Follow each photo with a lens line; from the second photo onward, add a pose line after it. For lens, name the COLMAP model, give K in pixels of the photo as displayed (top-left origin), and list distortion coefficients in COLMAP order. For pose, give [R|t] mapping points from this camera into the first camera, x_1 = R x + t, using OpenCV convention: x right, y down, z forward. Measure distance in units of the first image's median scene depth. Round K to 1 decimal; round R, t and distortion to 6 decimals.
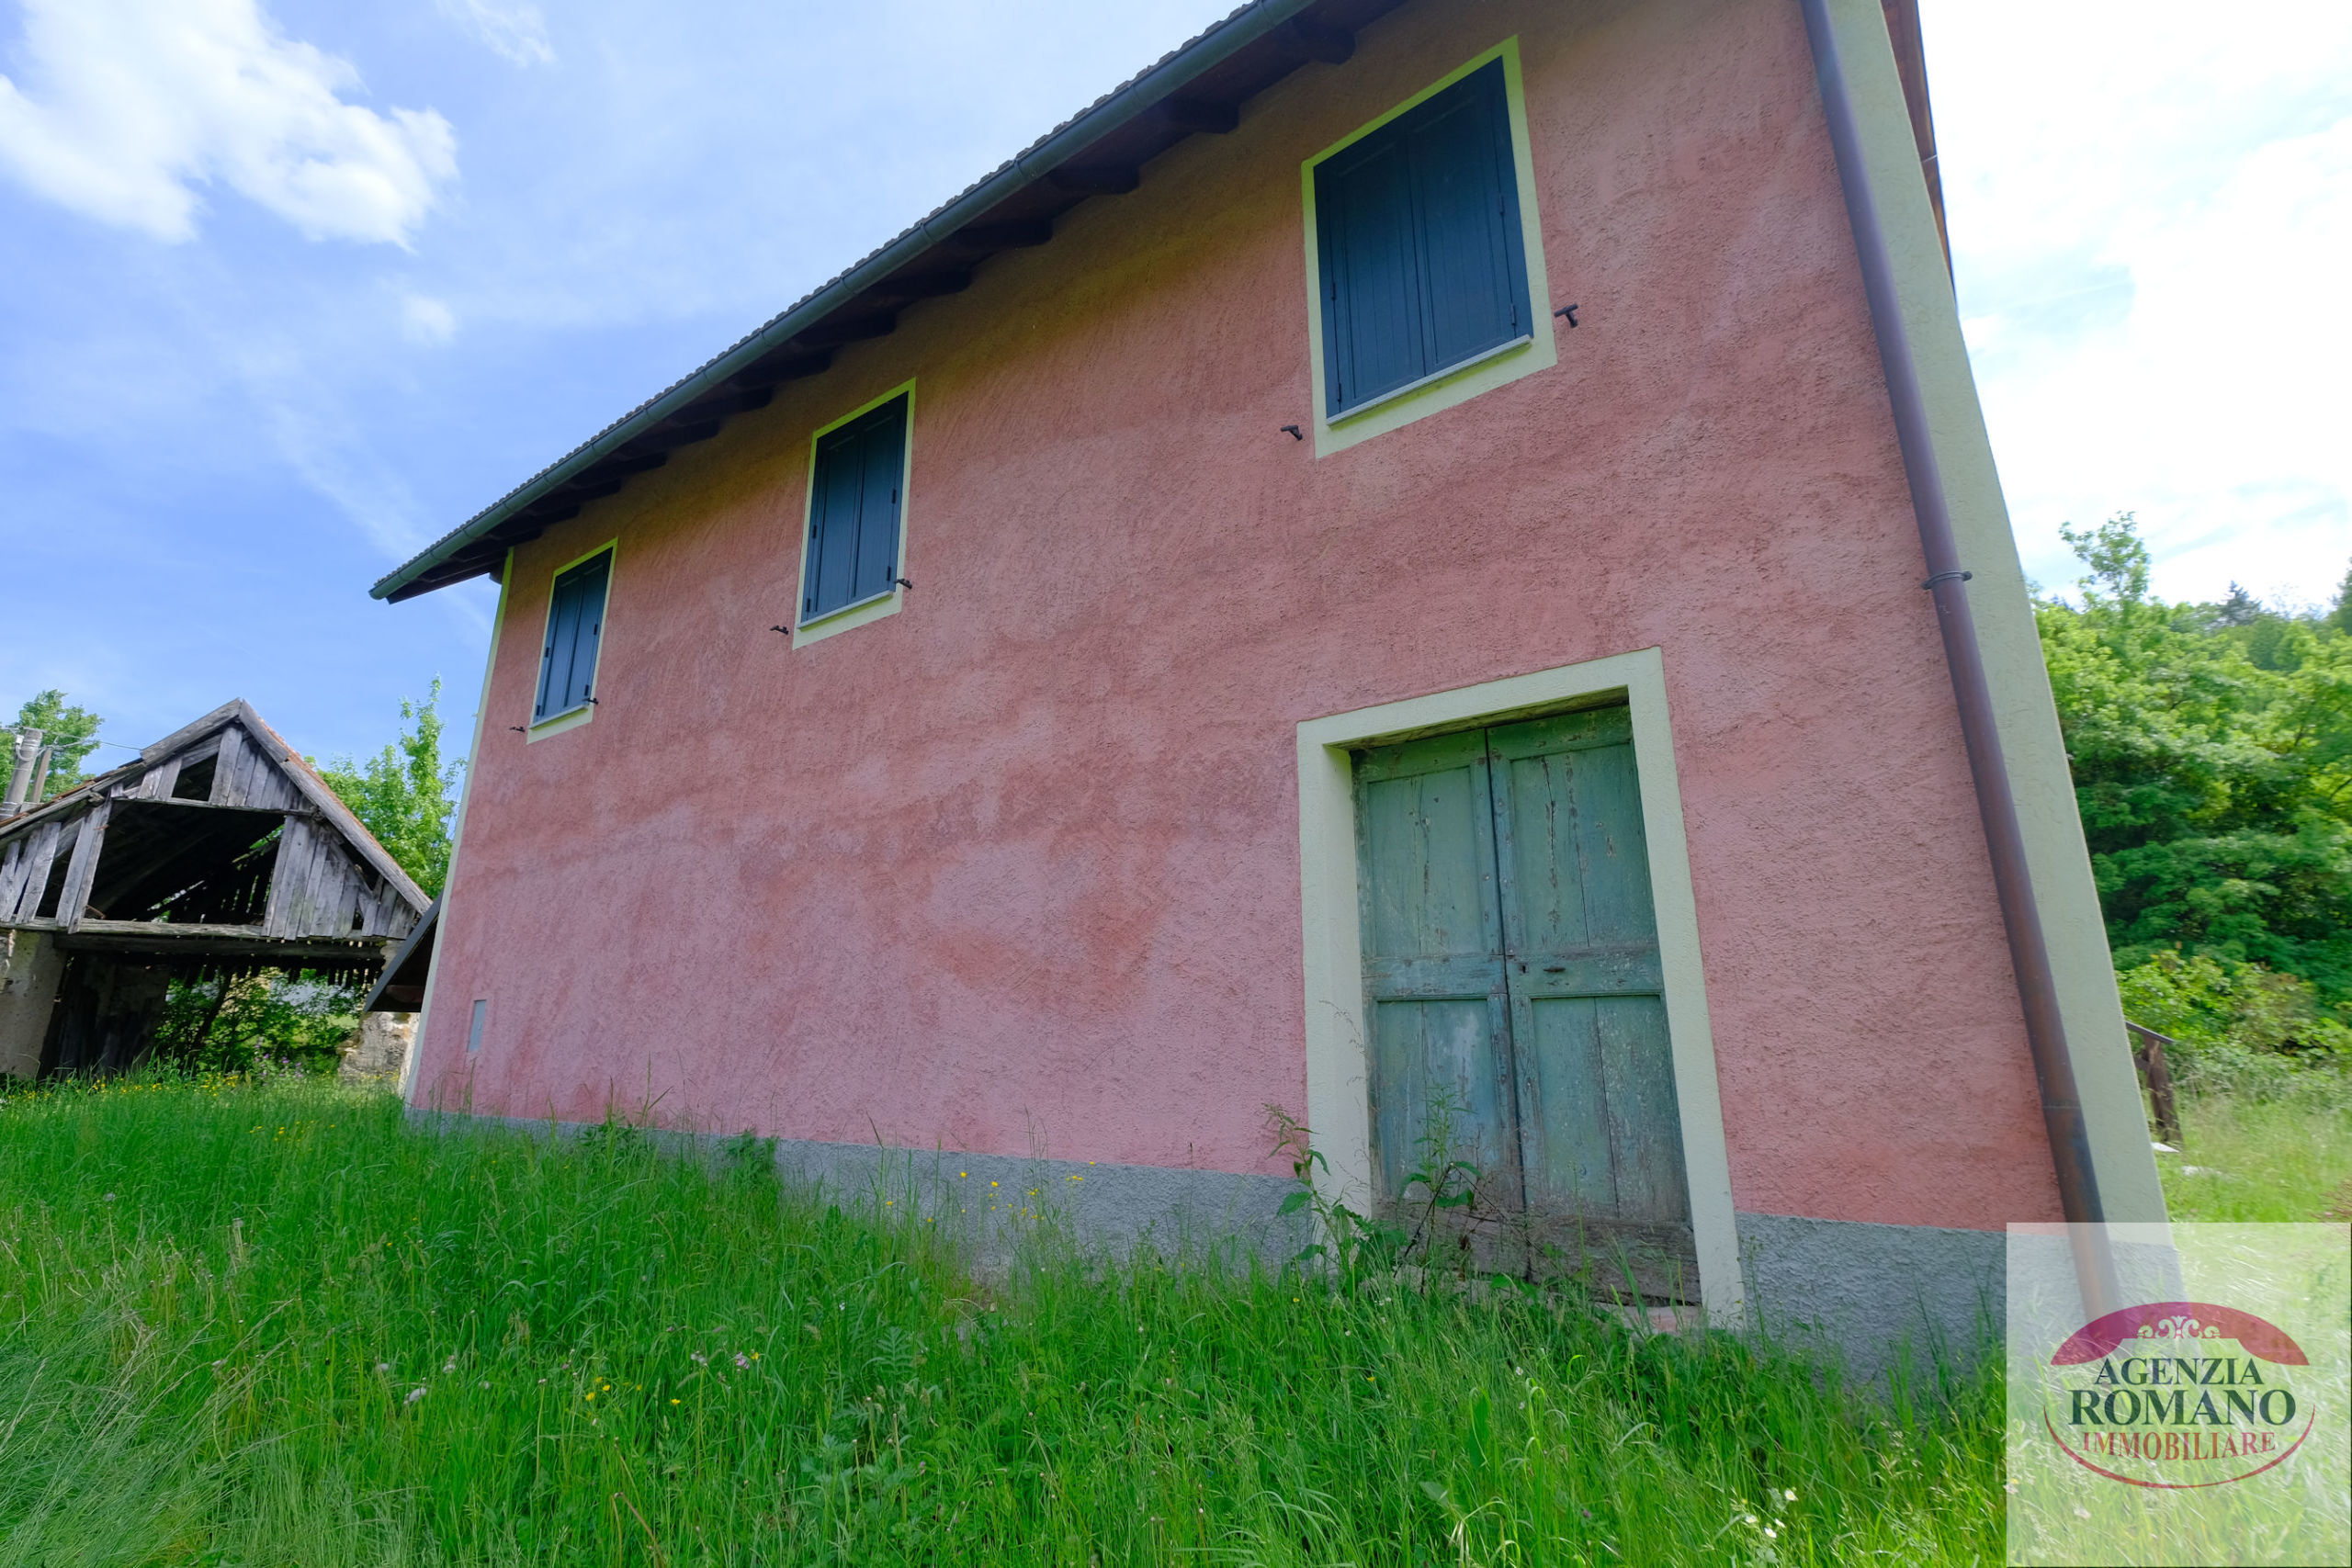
lens RADIAL K [[1035.9, 0, 1176.7], [0, 1035.9, 782.5], [0, 0, 1]] dist [-0.003116, -0.000459]
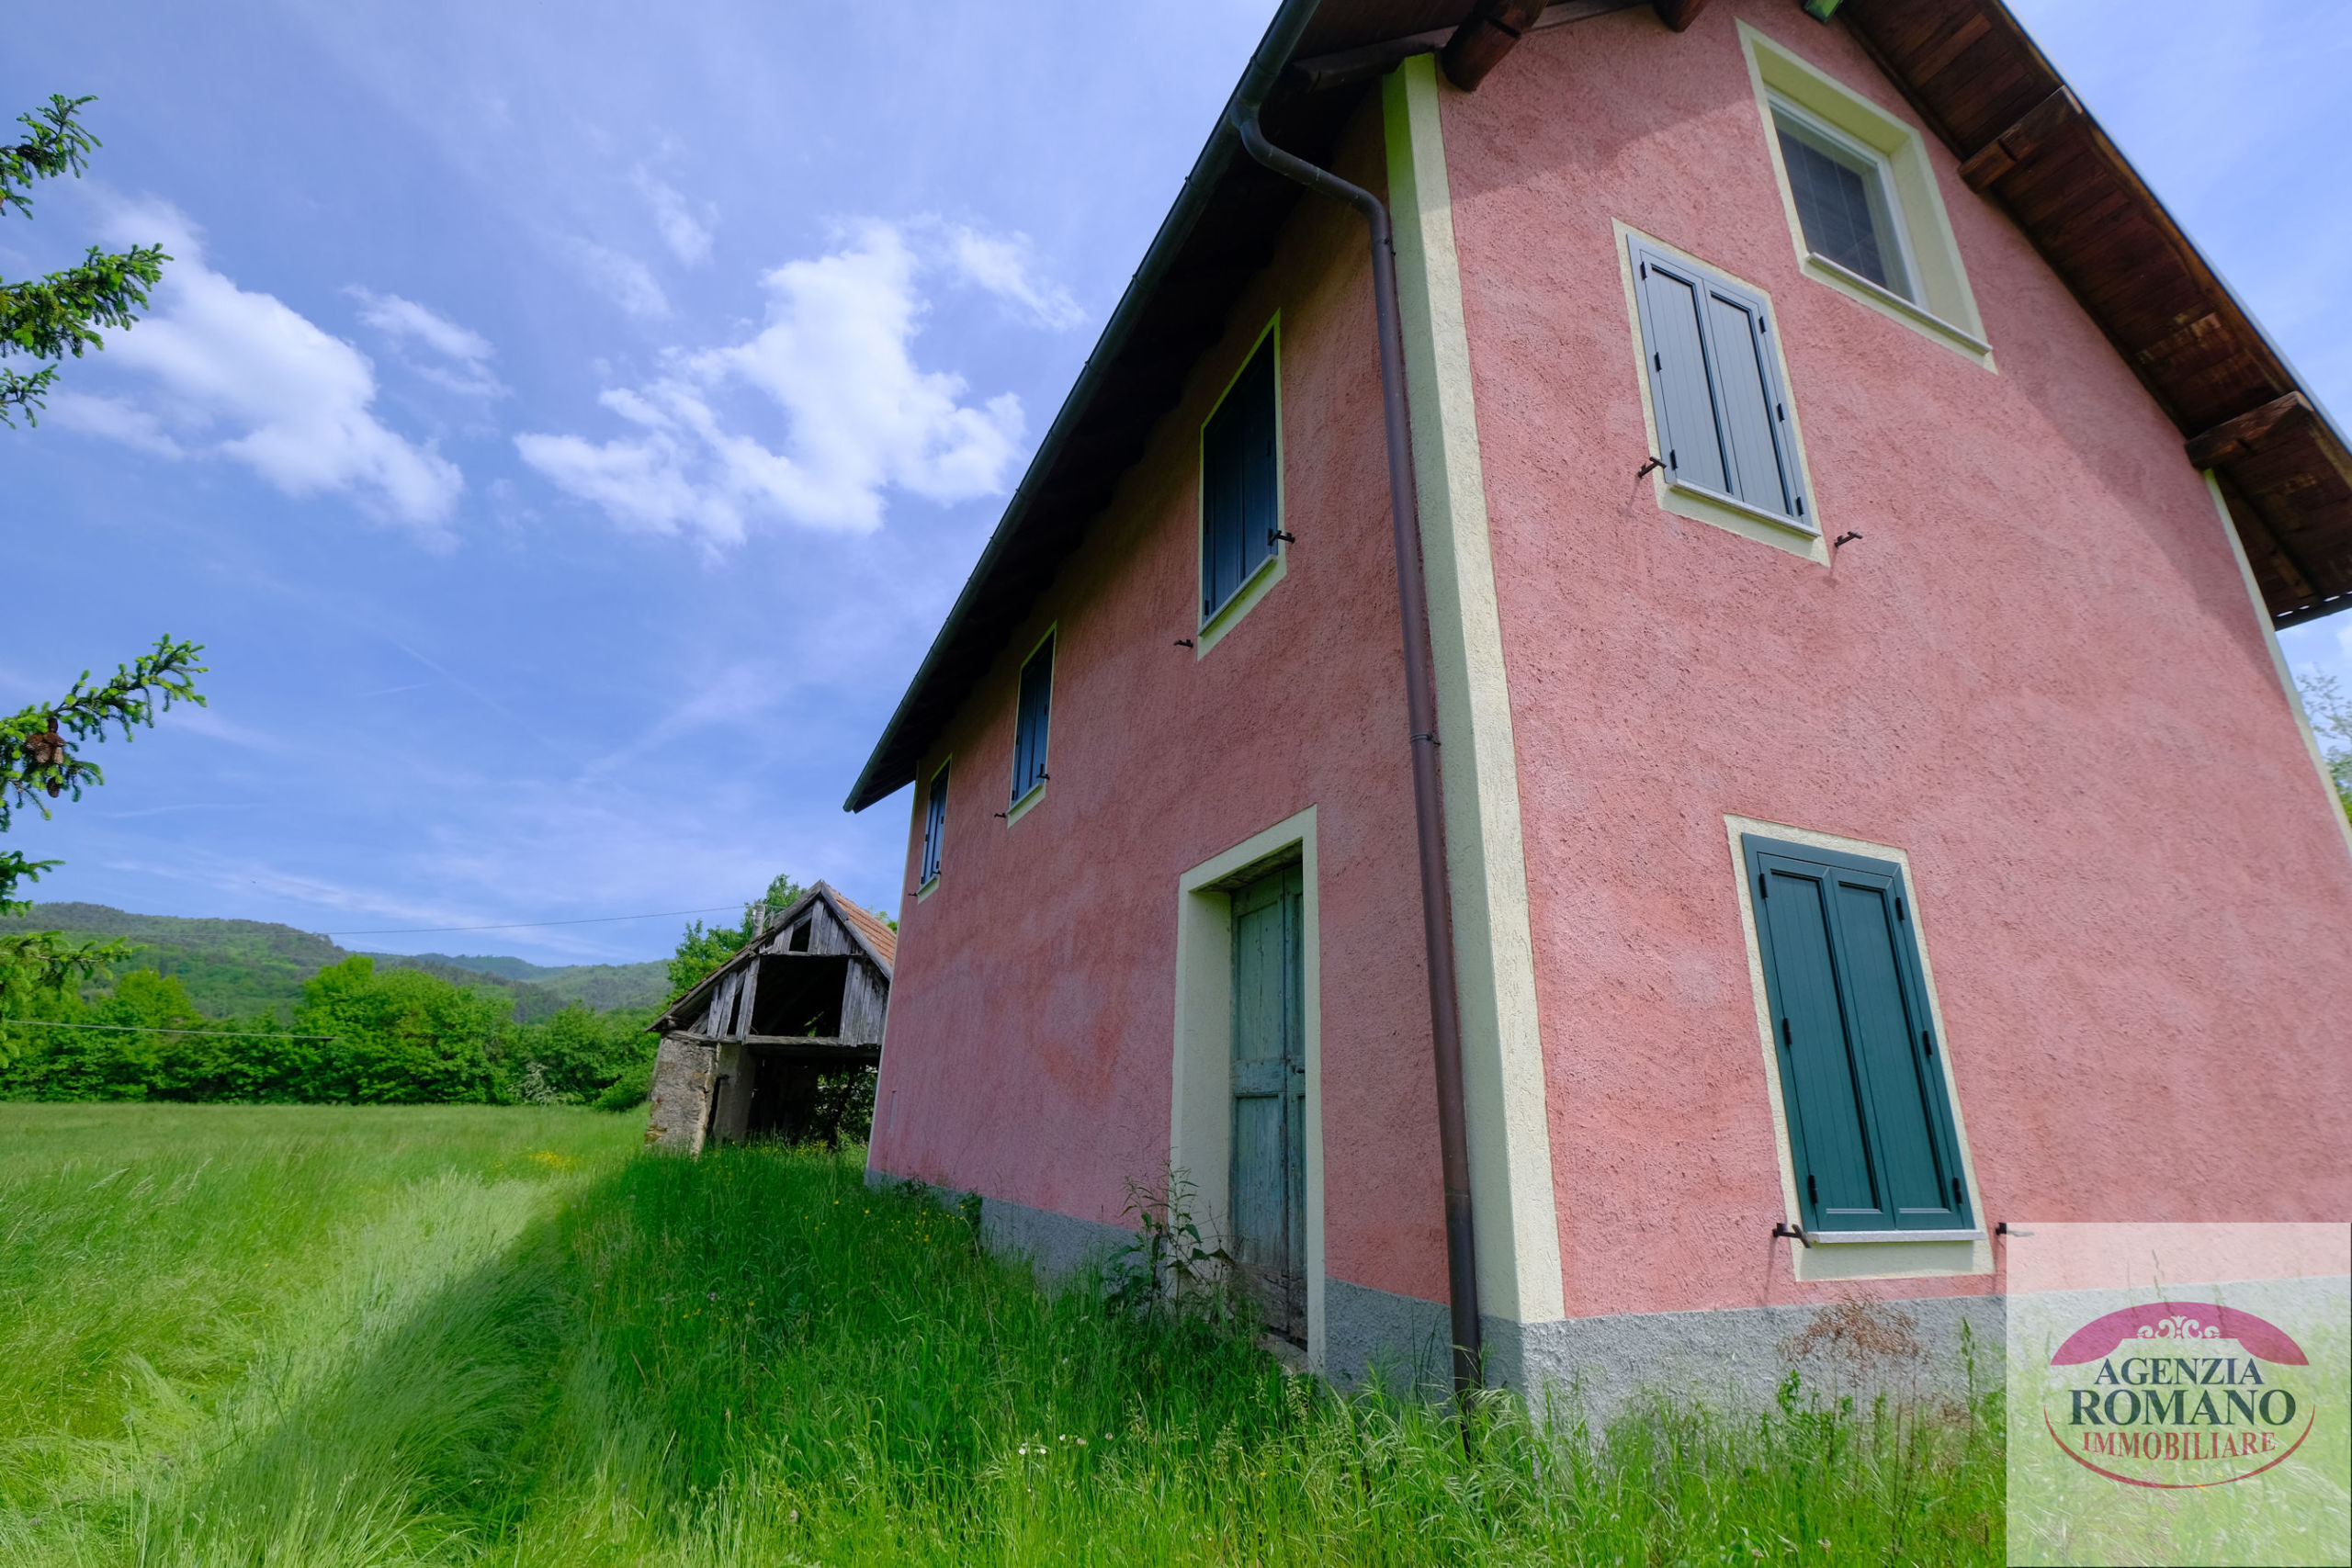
lens RADIAL K [[1035.9, 0, 1199.8], [0, 1035.9, 784.8], [0, 0, 1]] dist [-0.003116, -0.000459]
pose [[0.874661, -0.130743, -0.466771, 0.515804], [0.091403, 0.990149, -0.106065, -0.020034], [0.476040, 0.050107, 0.877995, -0.080682]]
